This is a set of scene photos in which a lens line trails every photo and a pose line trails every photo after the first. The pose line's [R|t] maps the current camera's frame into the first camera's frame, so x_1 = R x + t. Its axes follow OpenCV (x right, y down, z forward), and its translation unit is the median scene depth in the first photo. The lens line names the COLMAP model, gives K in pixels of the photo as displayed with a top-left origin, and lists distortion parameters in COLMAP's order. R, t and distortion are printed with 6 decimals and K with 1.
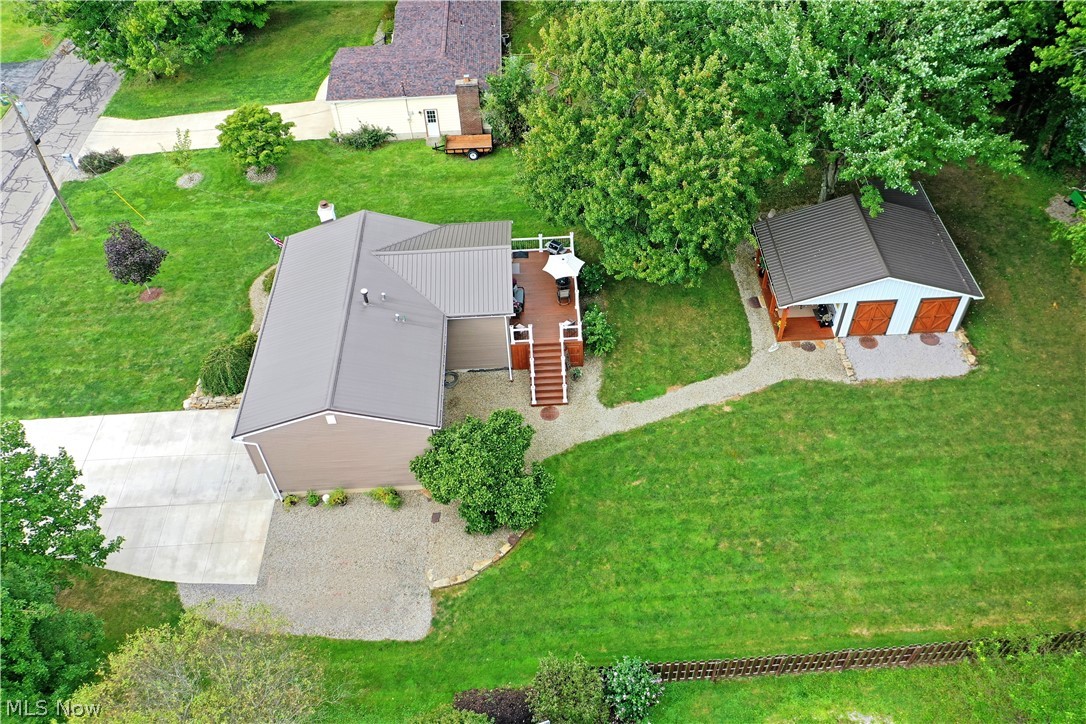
lens RADIAL K [[855.6, 0, 540.2], [0, 855.6, 365.7], [0, 0, 1]] dist [0.008948, 0.003229]
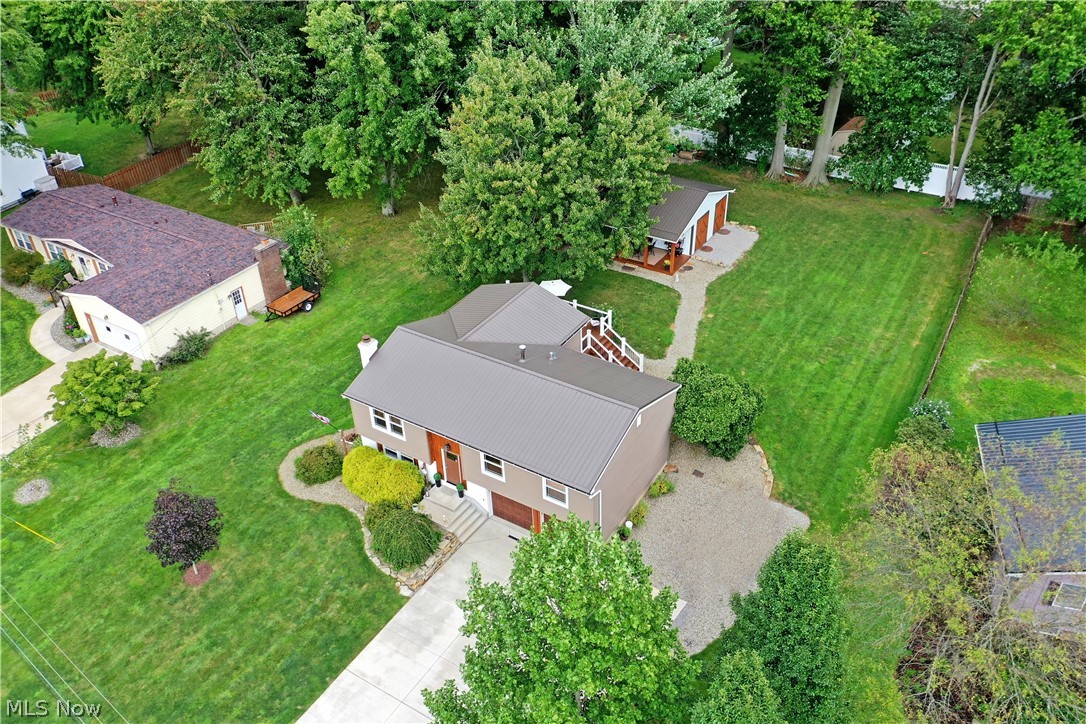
lens RADIAL K [[855.6, 0, 540.2], [0, 855.6, 365.7], [0, 0, 1]] dist [0.008948, 0.003229]
pose [[0.561605, -0.445980, 0.696923, -0.839167], [0.604568, 0.796240, 0.022353, -0.072030], [-0.564887, 0.408784, 0.716797, 0.239885]]
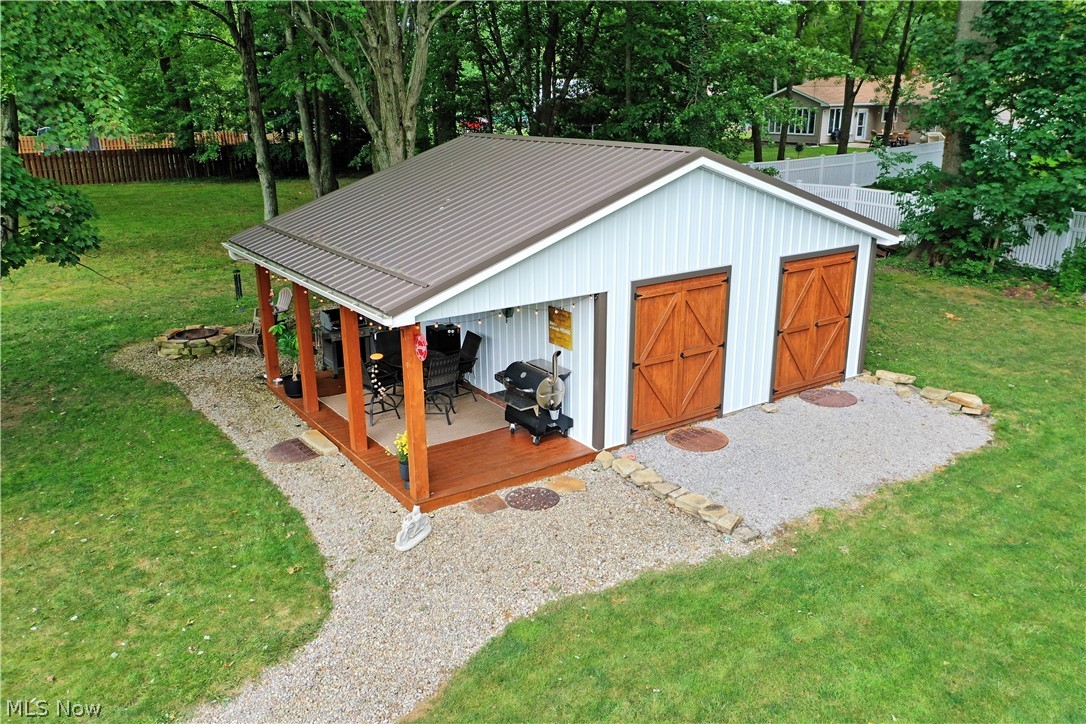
lens RADIAL K [[855.6, 0, 540.2], [0, 855.6, 365.7], [0, 0, 1]] dist [0.008948, 0.003229]
pose [[0.837259, -0.129644, 0.531215, 0.186406], [0.378924, 0.837964, -0.392724, 0.048668], [-0.394225, 0.530102, 0.750719, 0.802096]]
